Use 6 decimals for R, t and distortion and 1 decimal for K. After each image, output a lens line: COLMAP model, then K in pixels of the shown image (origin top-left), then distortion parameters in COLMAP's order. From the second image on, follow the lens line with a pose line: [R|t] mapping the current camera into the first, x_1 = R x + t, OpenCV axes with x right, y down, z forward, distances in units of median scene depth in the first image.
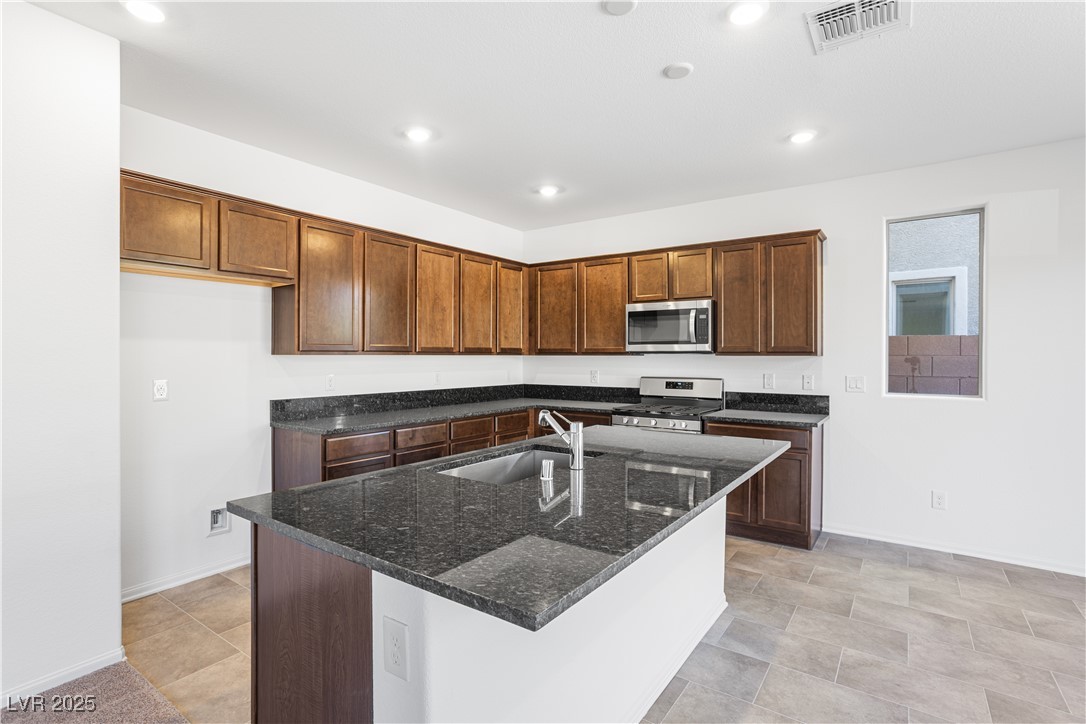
lens RADIAL K [[526.1, 0, 541.5], [0, 526.1, 358.0], [0, 0, 1]] dist [-0.015748, 0.008334]
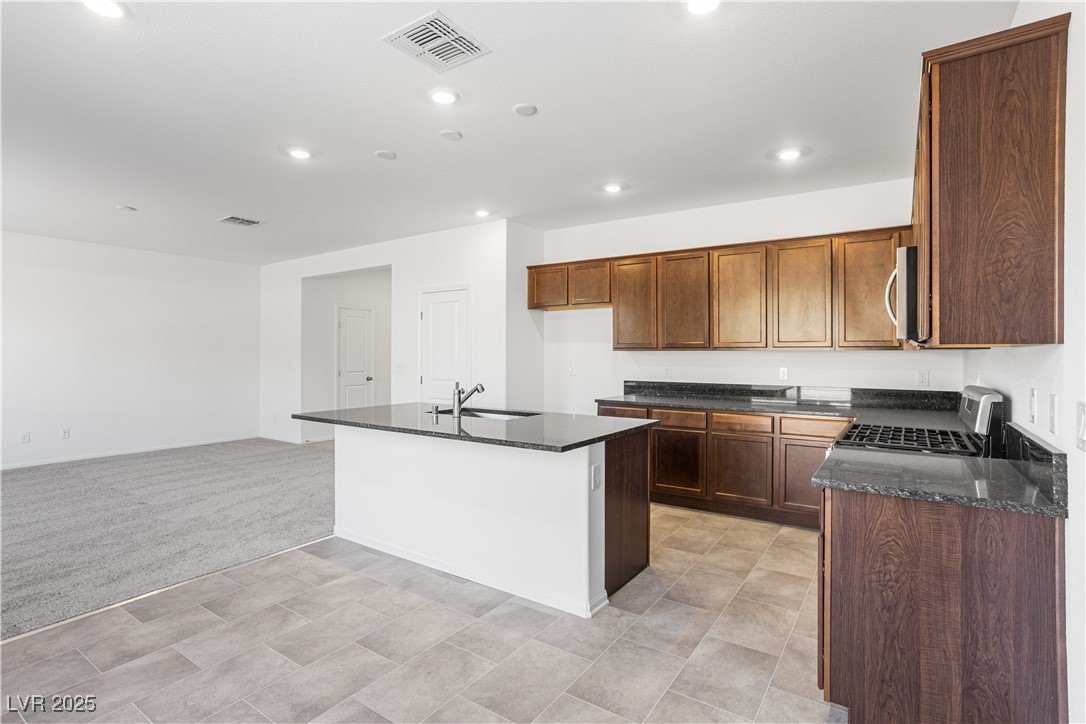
lens RADIAL K [[526.1, 0, 542.1], [0, 526.1, 358.7], [0, 0, 1]] dist [-0.015748, 0.008334]
pose [[0.018933, 0.005115, -0.999808, 1.059967], [-0.007644, 0.999958, 0.004971, 0.010423], [0.999792, 0.007549, 0.018971, 0.751314]]
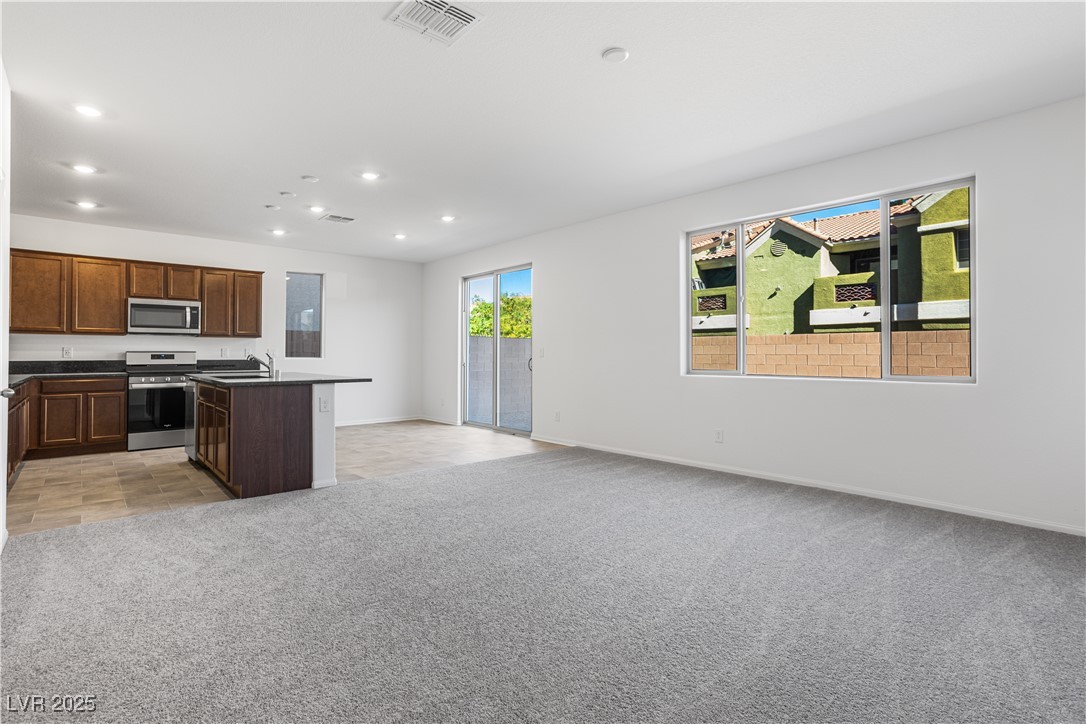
lens RADIAL K [[526.1, 0, 544.5], [0, 526.1, 353.9], [0, 0, 1]] dist [-0.015748, 0.008334]
pose [[0.228704, -0.007014, 0.973471, -0.920281], [-0.002229, 0.999968, 0.007729, 0.031286], [-0.973493, -0.003937, 0.228681, -0.367003]]
